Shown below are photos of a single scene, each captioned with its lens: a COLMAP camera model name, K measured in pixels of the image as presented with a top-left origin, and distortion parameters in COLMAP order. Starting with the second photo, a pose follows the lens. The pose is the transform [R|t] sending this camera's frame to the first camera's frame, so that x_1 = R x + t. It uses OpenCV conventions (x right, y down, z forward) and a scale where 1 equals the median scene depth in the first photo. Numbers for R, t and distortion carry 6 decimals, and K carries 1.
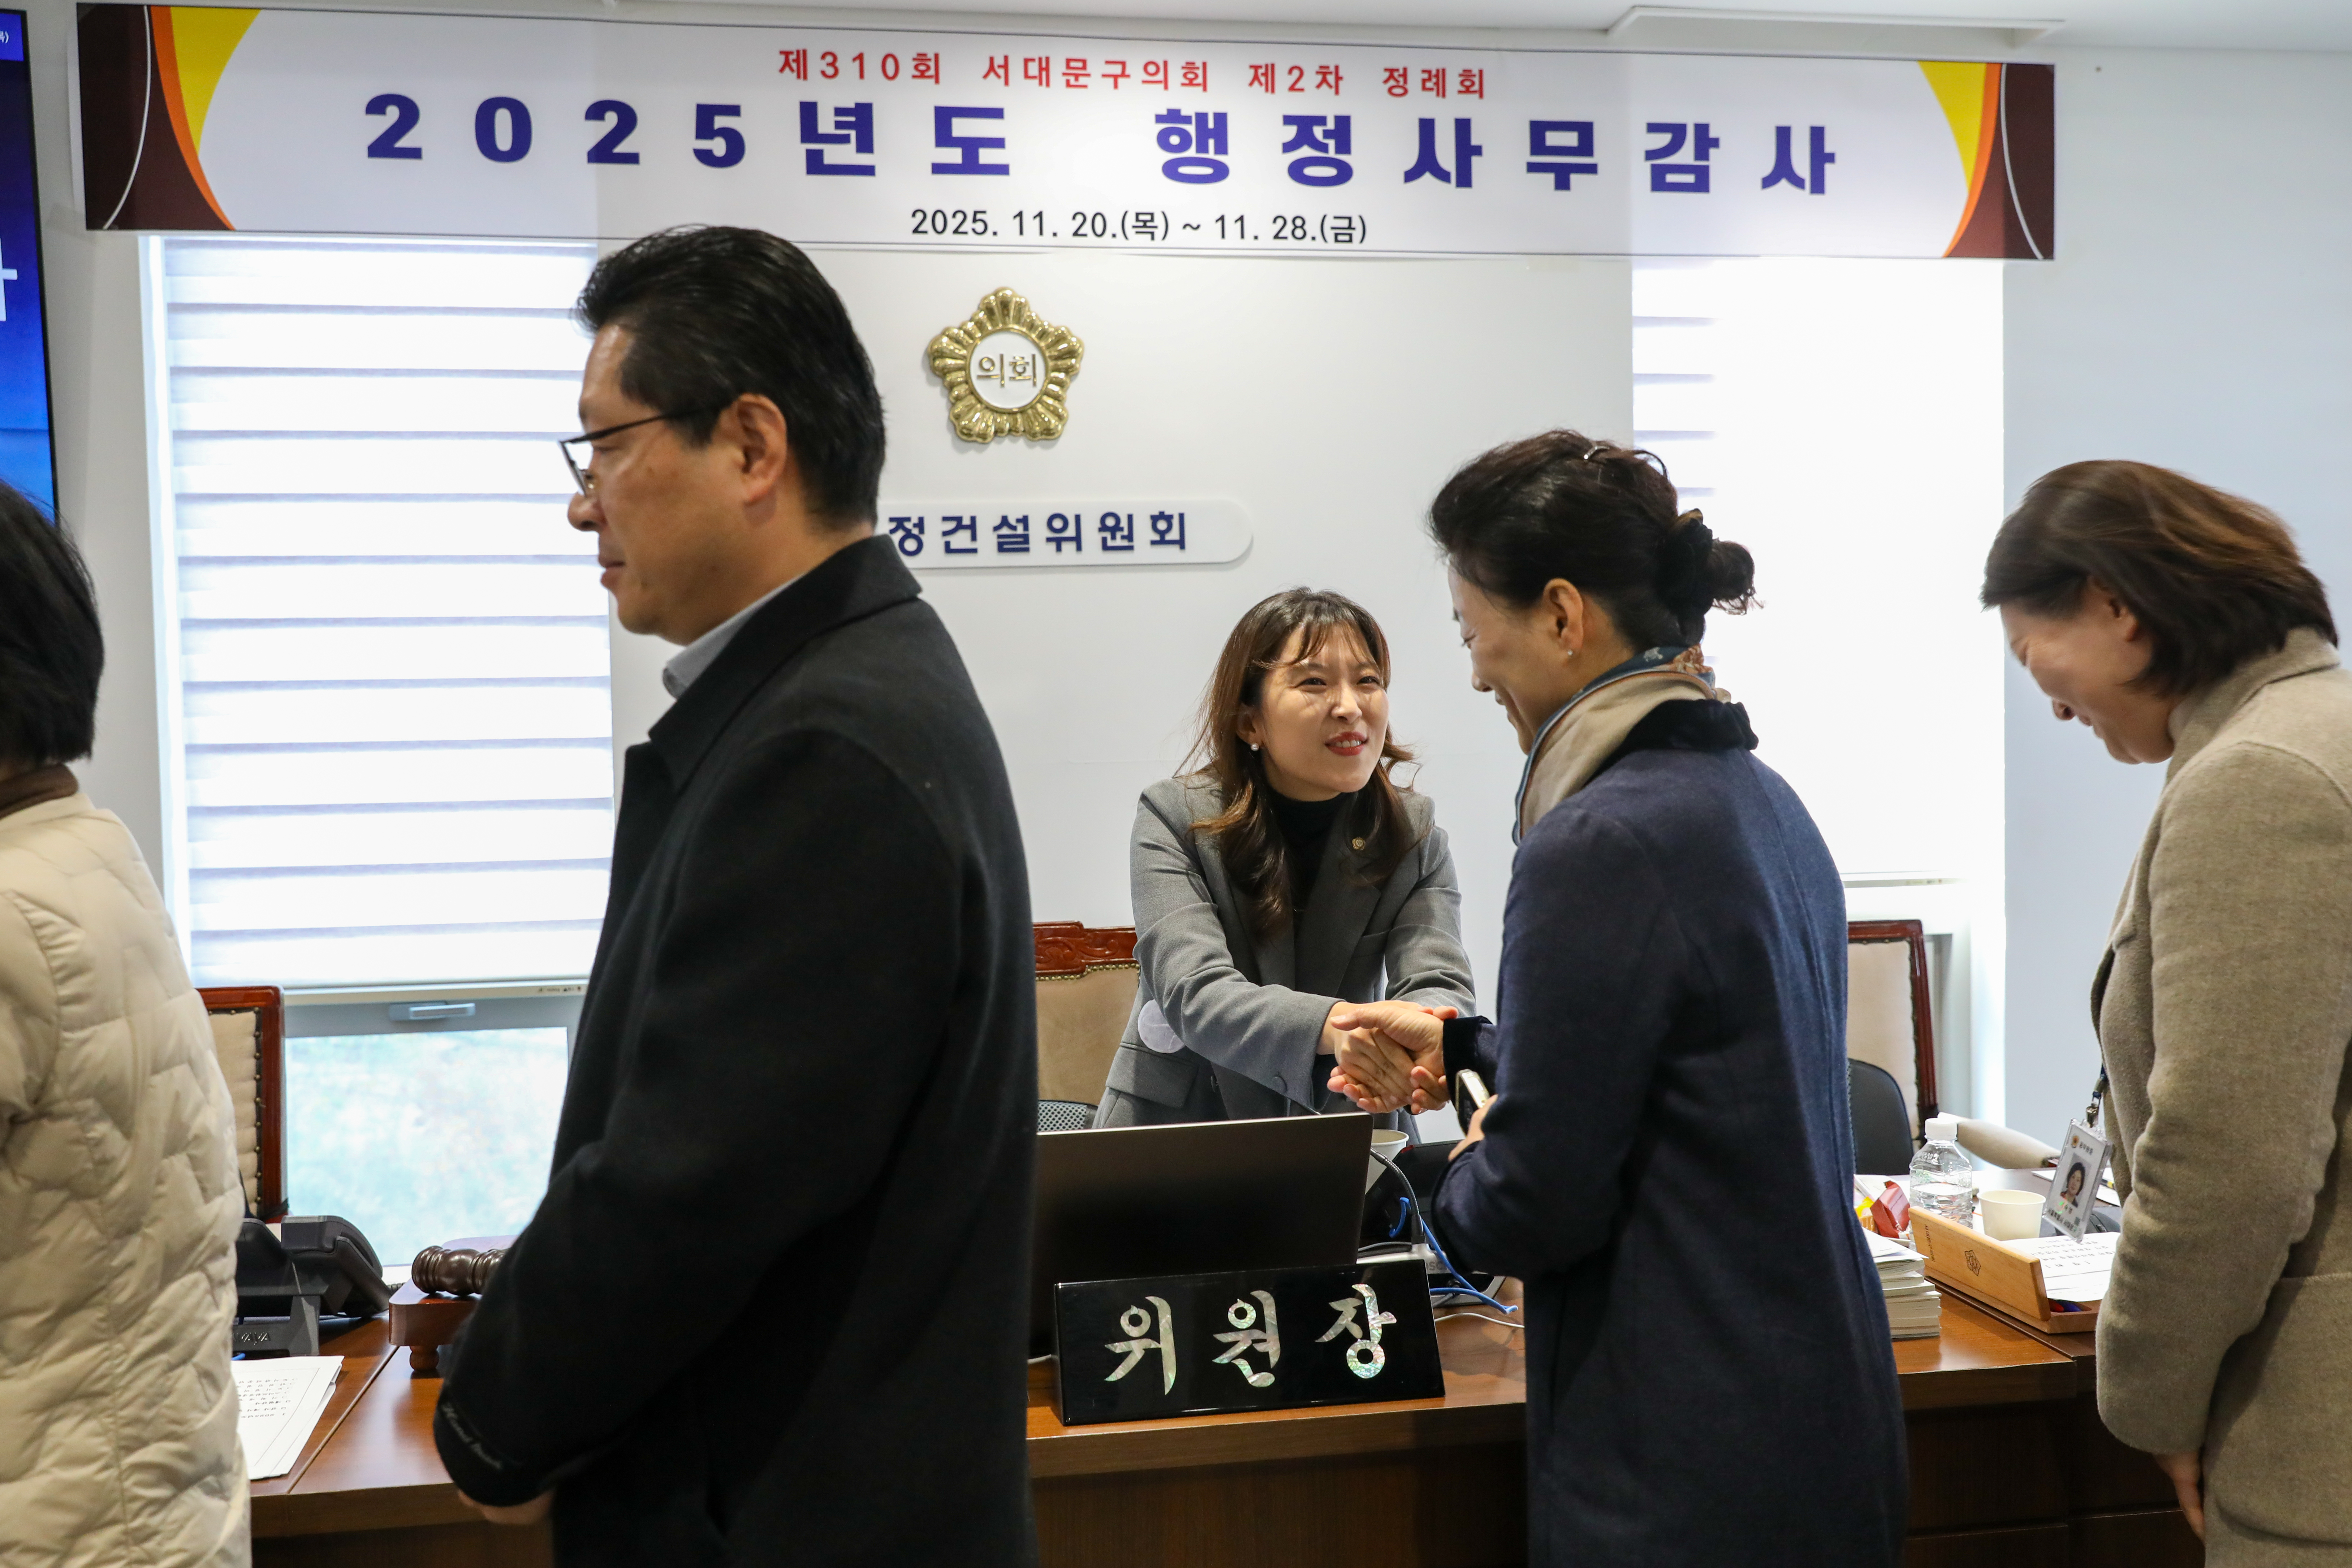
lens RADIAL K [[2125.3, 0, 1173.0], [0, 2125.3, 777.7], [0, 0, 1]] dist [-0.000616, 0.009438]
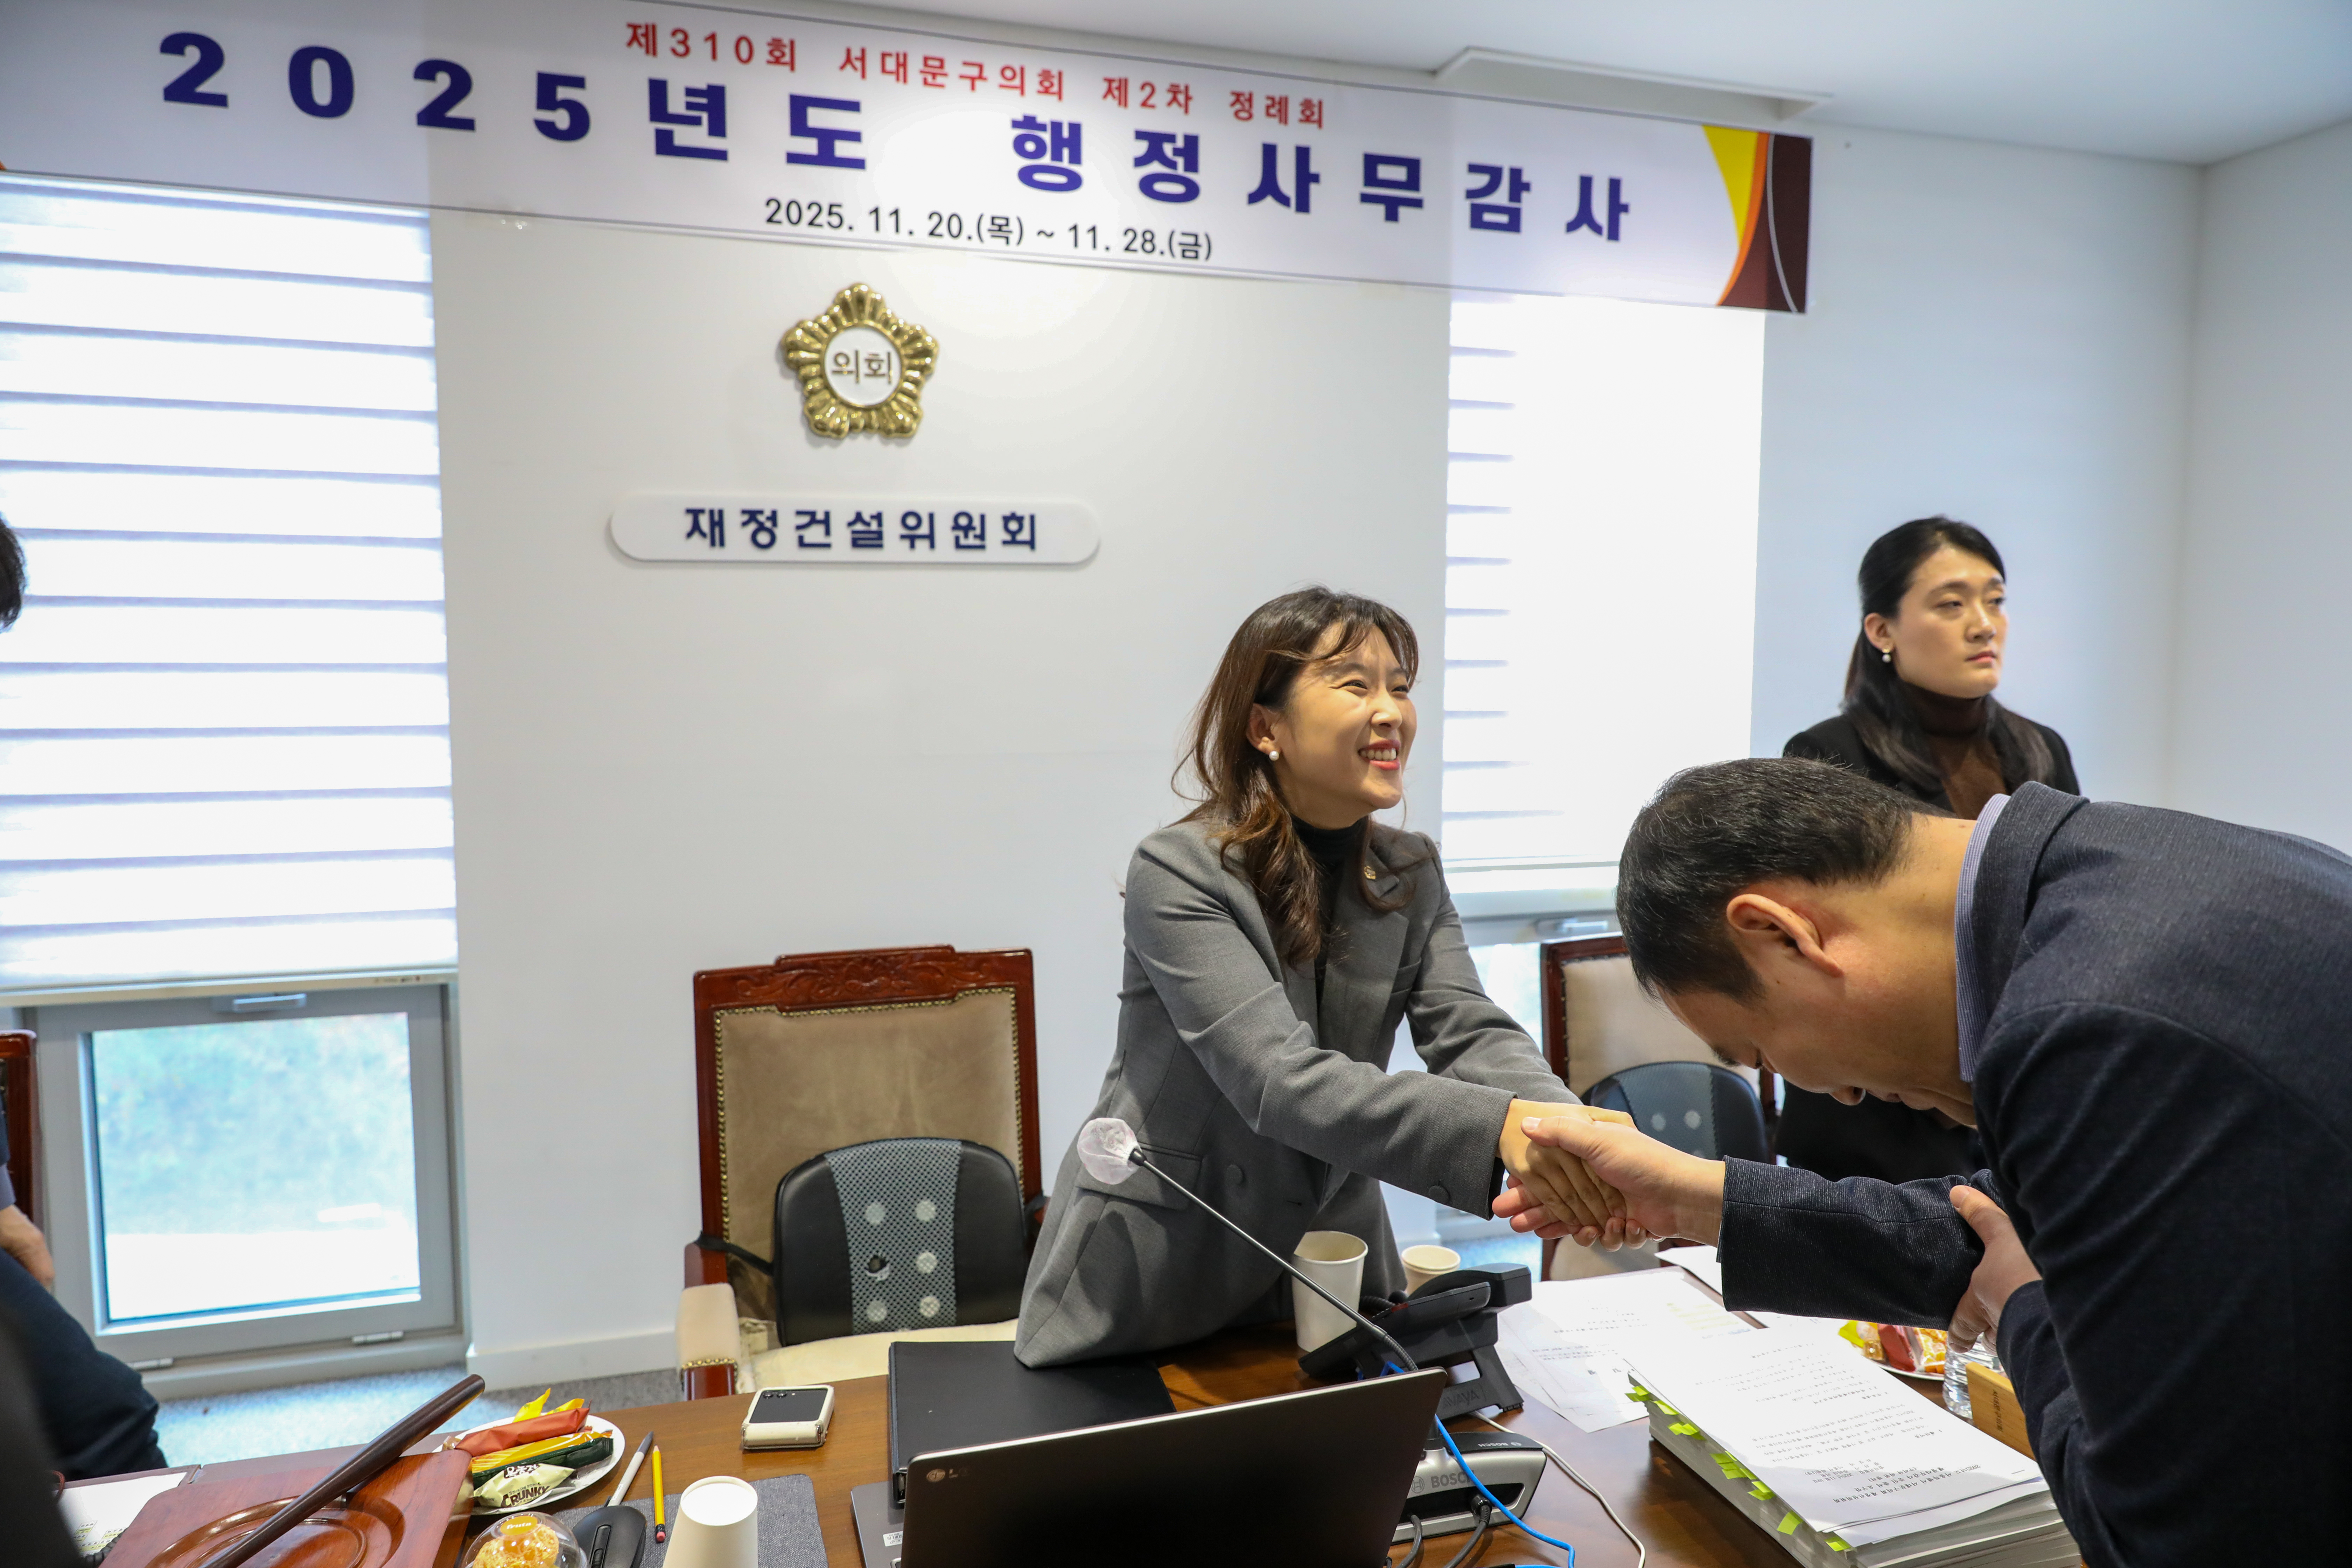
lens RADIAL K [[1602.3, 0, 1192.4], [0, 1602.3, 787.7], [0, 0, 1]] dist [-0.009674, 0.006608]
pose [[0.988397, 0.007982, 0.151685, -0.036994], [-0.015696, 0.998639, 0.049730, -0.032663], [-0.151081, -0.051534, 0.987177, 0.217790]]
